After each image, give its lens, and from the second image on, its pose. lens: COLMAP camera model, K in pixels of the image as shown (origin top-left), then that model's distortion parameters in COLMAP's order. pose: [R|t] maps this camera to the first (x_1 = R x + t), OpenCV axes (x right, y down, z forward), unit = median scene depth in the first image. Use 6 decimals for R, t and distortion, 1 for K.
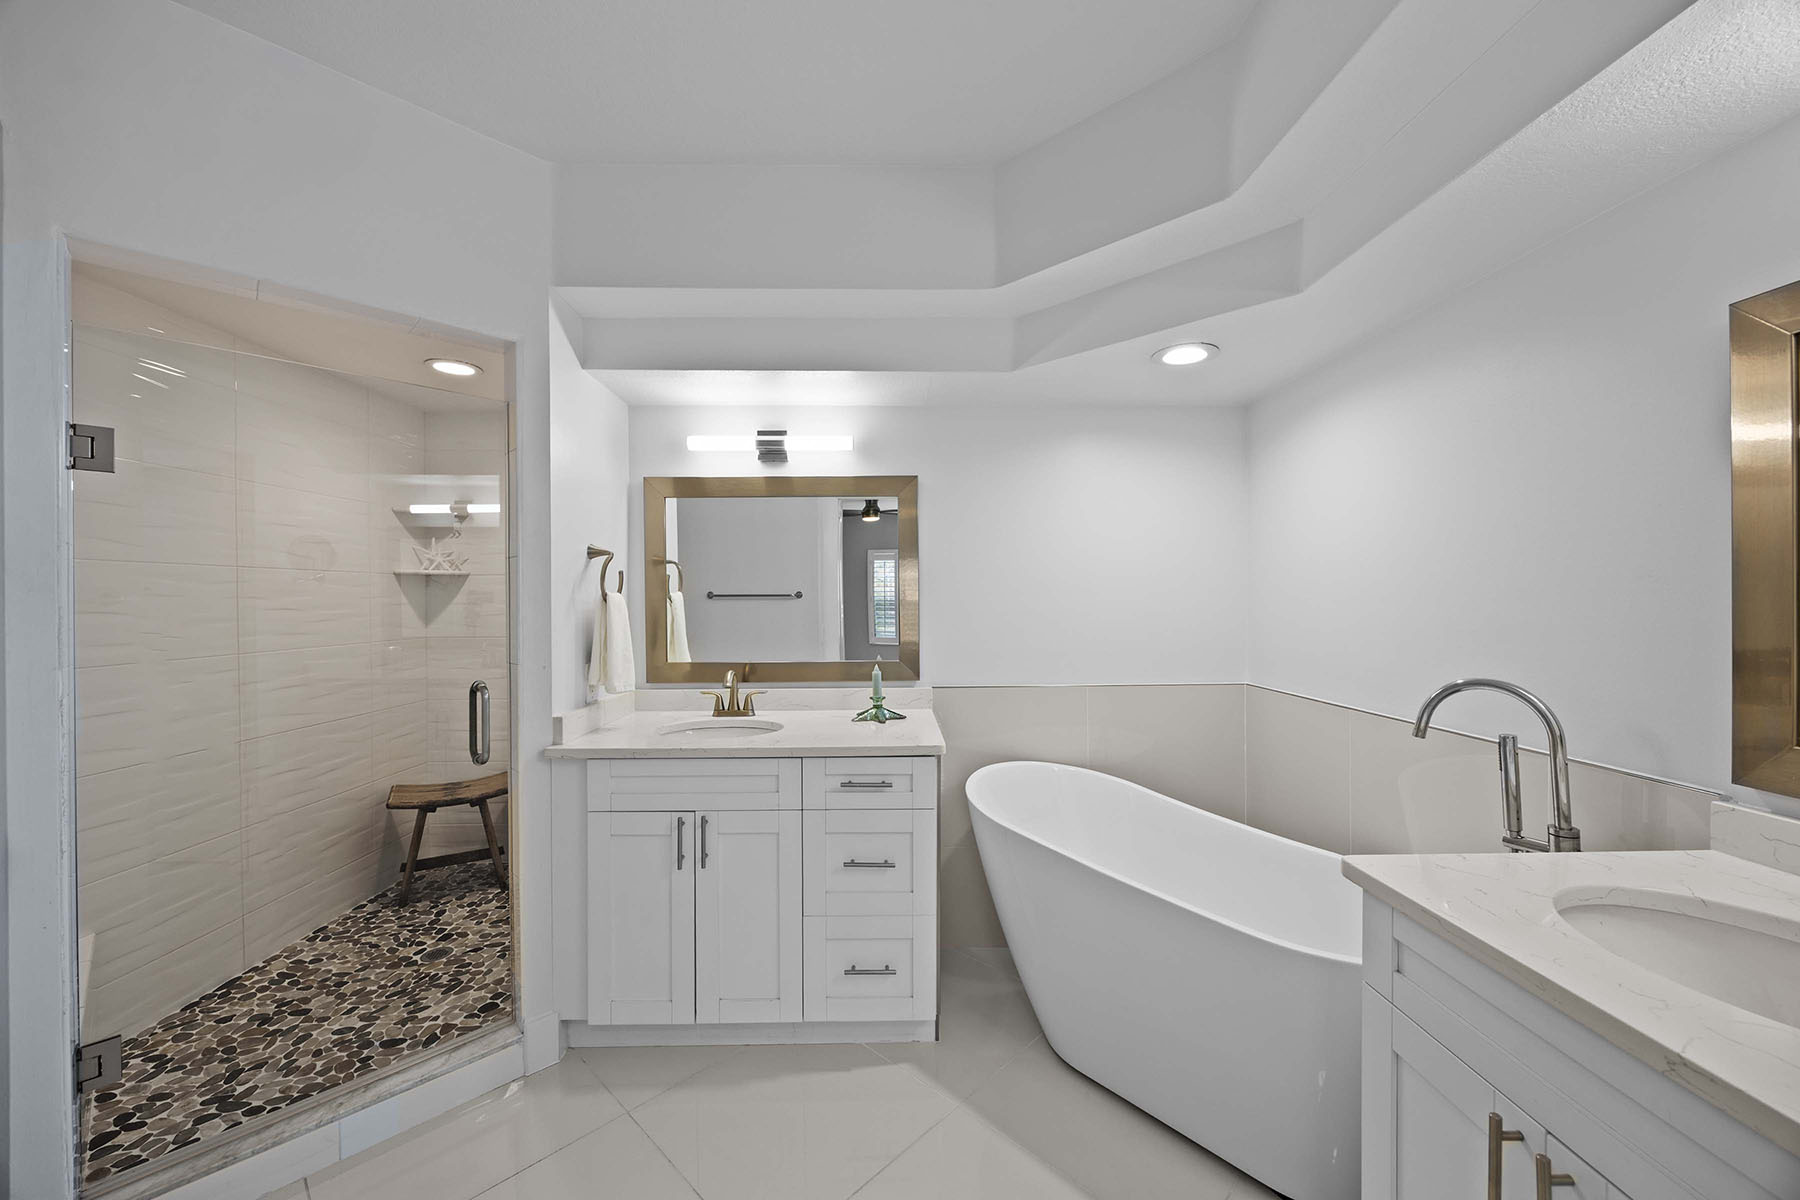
lens RADIAL K [[671.7, 0, 897.3], [0, 671.7, 607.5], [0, 0, 1]] dist [-0.001579, -0.000064]
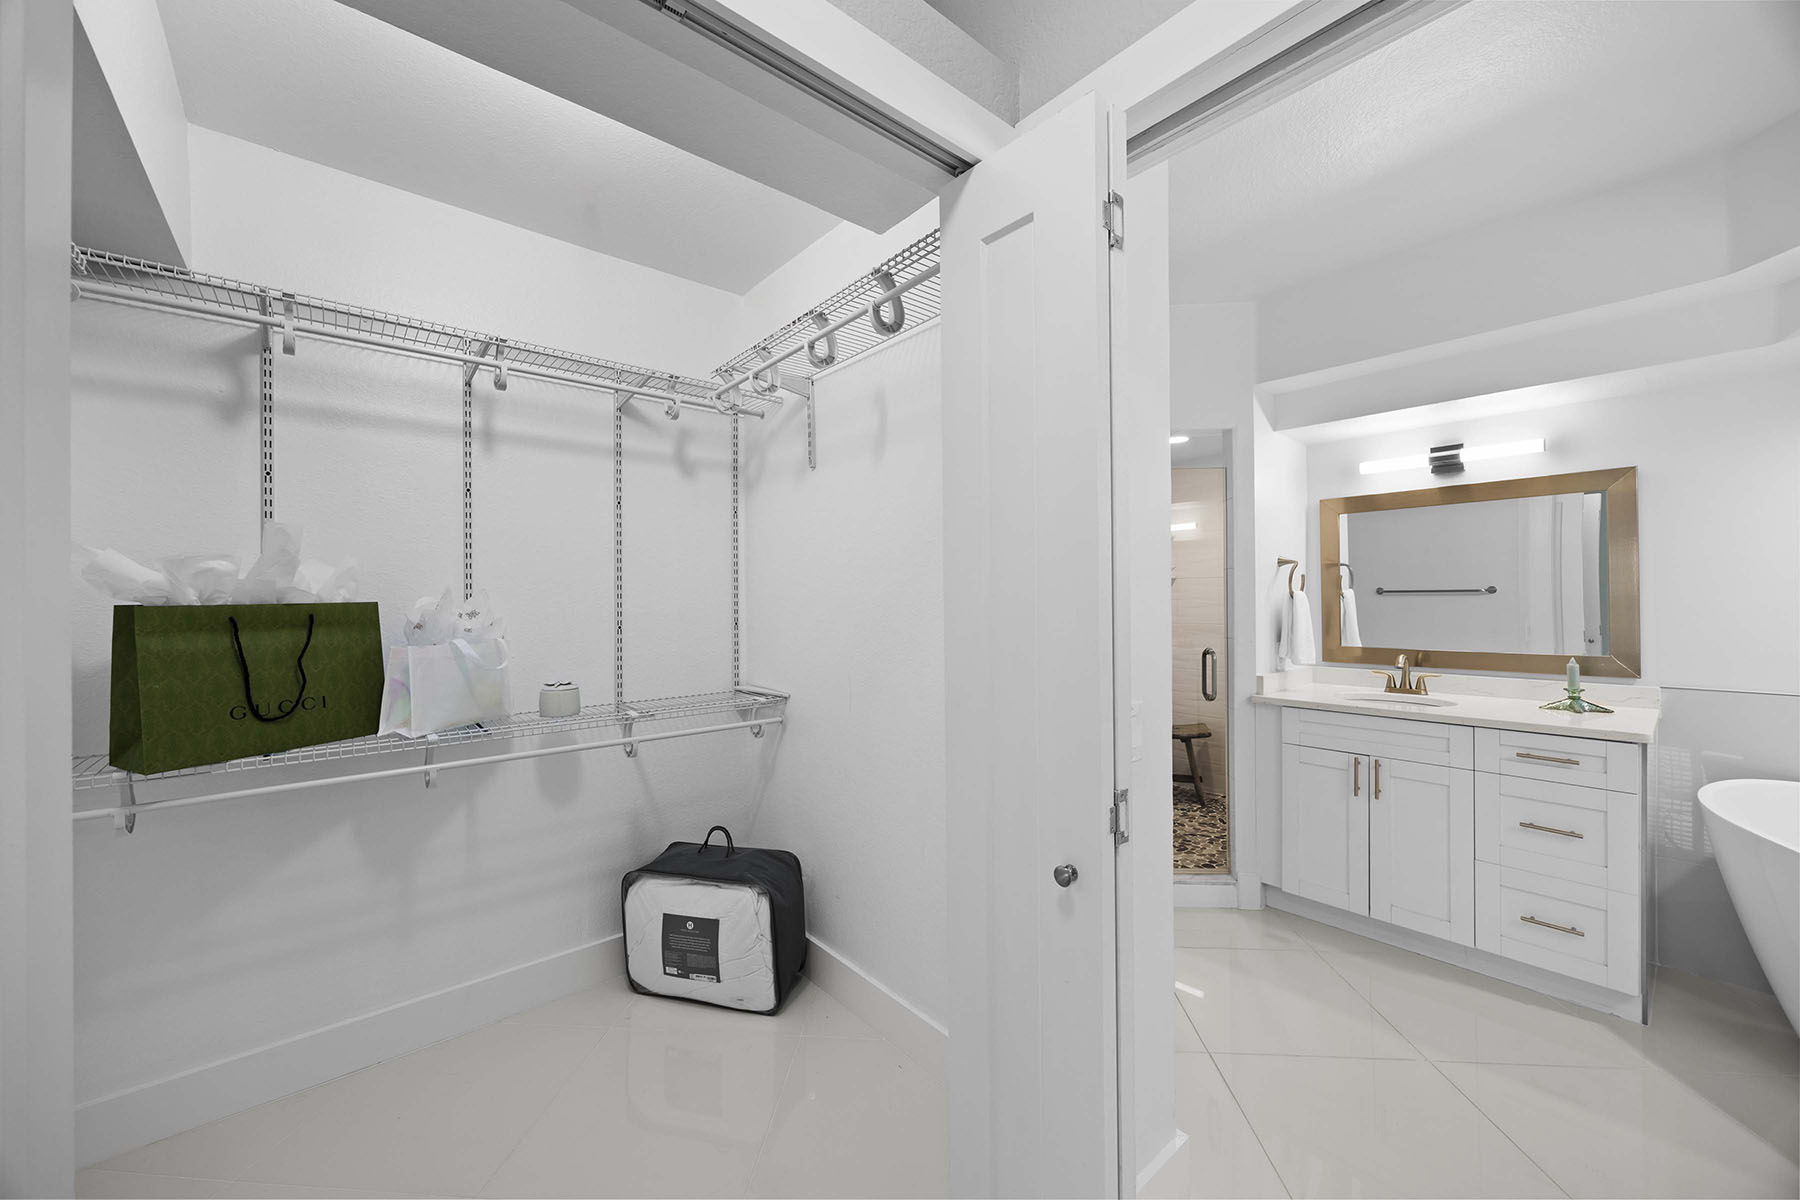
lens RADIAL K [[671.7, 0, 898.5], [0, 671.7, 596.5], [0, 0, 1]] dist [-0.001579, -0.000064]
pose [[0.629463, -0.003006, -0.777025, 0.125525], [-0.005358, 0.999952, -0.008209, 0.005016], [0.777012, 0.009330, 0.629416, -0.488084]]
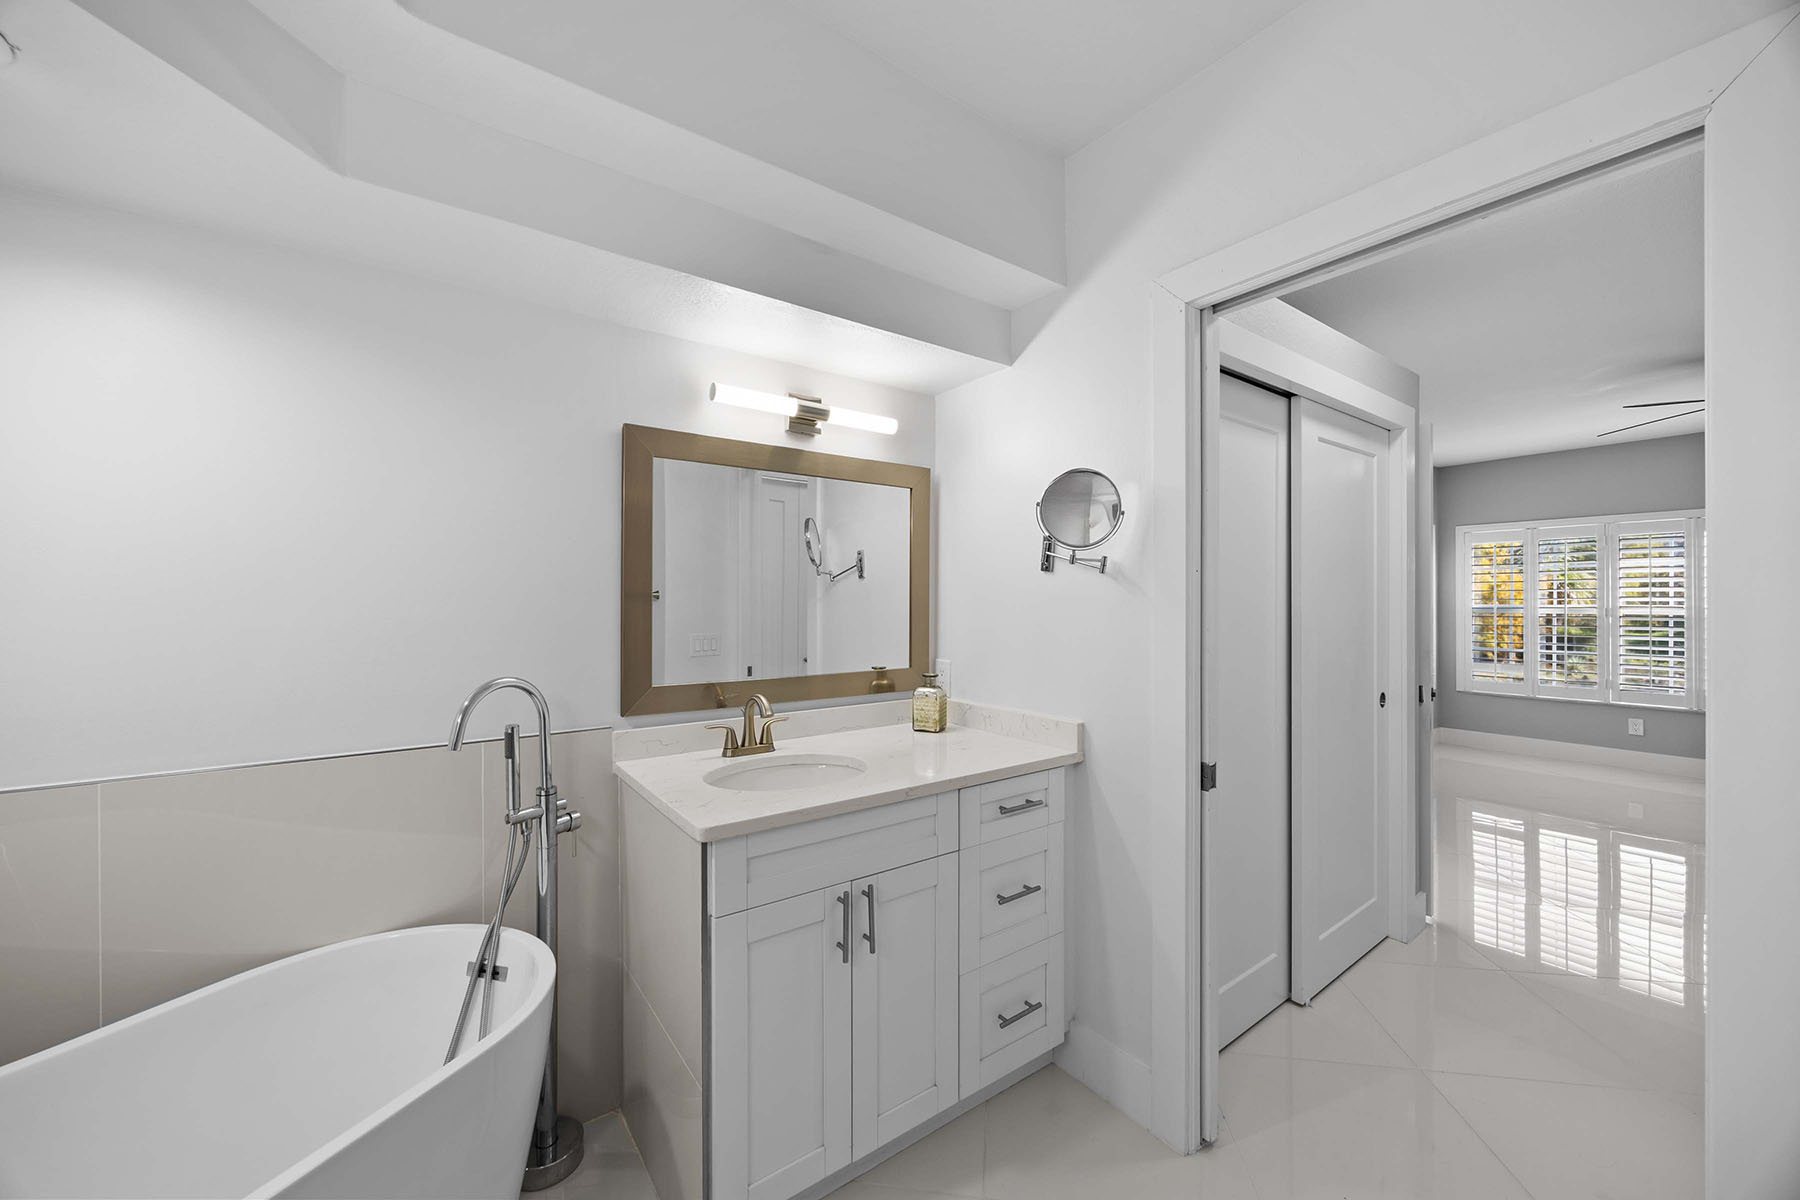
lens RADIAL K [[671.7, 0, 906.9], [0, 671.7, 605.1], [0, 0, 1]] dist [-0.001579, -0.000064]
pose [[0.810750, 0.021588, 0.584994, -0.621583], [-0.014790, 0.999756, -0.016397, 0.002500], [-0.585206, 0.004642, 0.810872, 0.301099]]
